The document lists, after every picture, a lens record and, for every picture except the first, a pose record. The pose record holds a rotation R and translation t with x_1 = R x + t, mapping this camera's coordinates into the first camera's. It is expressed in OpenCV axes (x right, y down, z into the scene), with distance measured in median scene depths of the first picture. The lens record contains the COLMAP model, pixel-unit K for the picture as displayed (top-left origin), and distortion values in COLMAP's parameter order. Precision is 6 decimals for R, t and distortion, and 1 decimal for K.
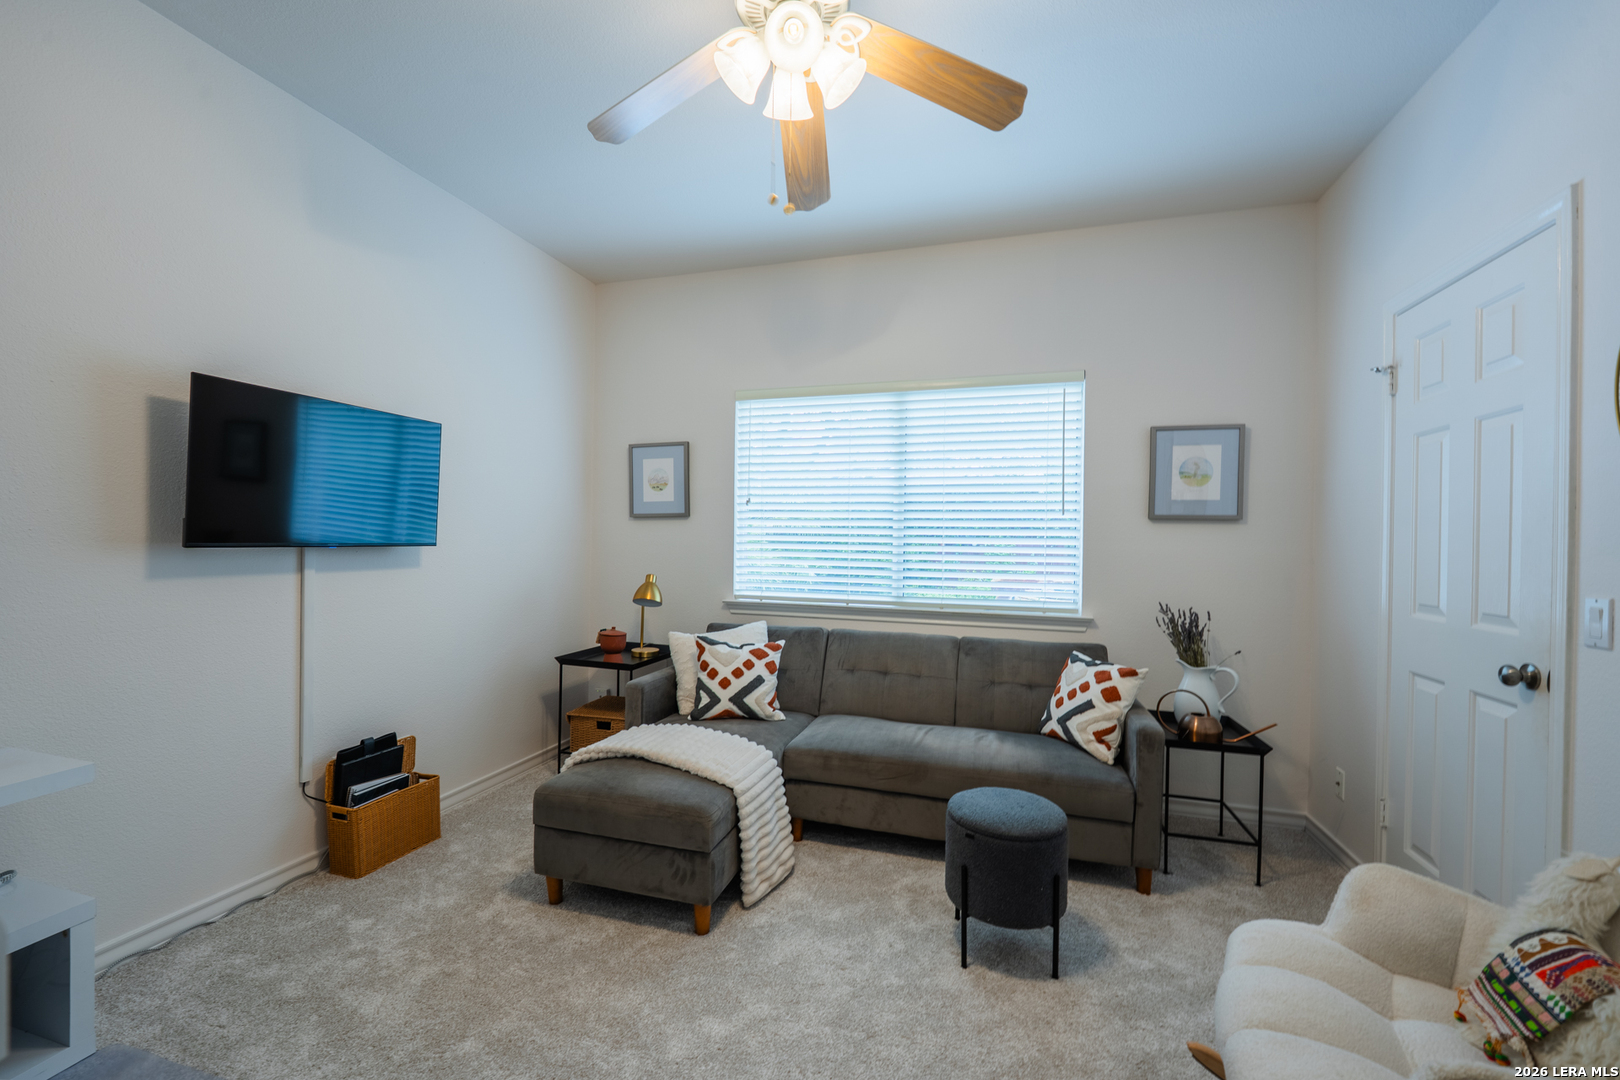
lens RADIAL K [[659.1, 0, 798.4], [0, 659.1, 541.5], [0, 0, 1]] dist [-0.011760, -0.000780]
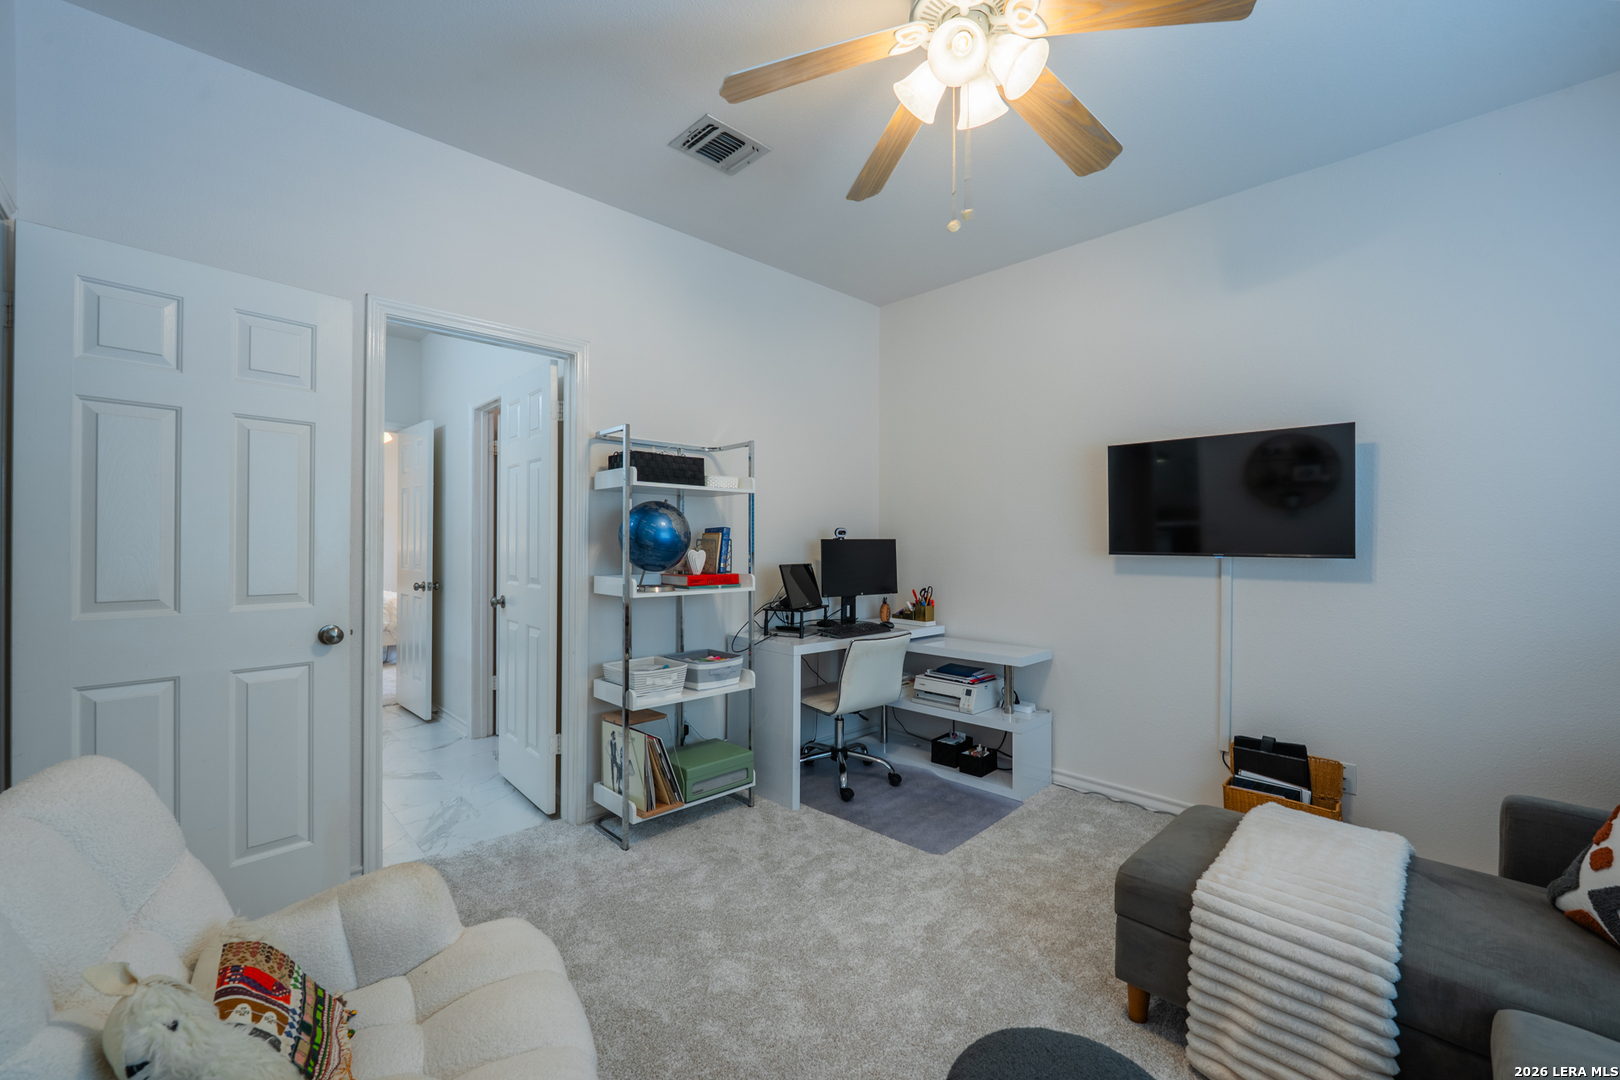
lens RADIAL K [[659.1, 0, 798.4], [0, 659.1, 541.5], [0, 0, 1]] dist [-0.011760, -0.000780]
pose [[-0.484803, -0.019358, -0.874409, 0.702890], [-0.012591, 0.999806, -0.015154, 0.007330], [0.874533, 0.003663, -0.484952, 0.905450]]
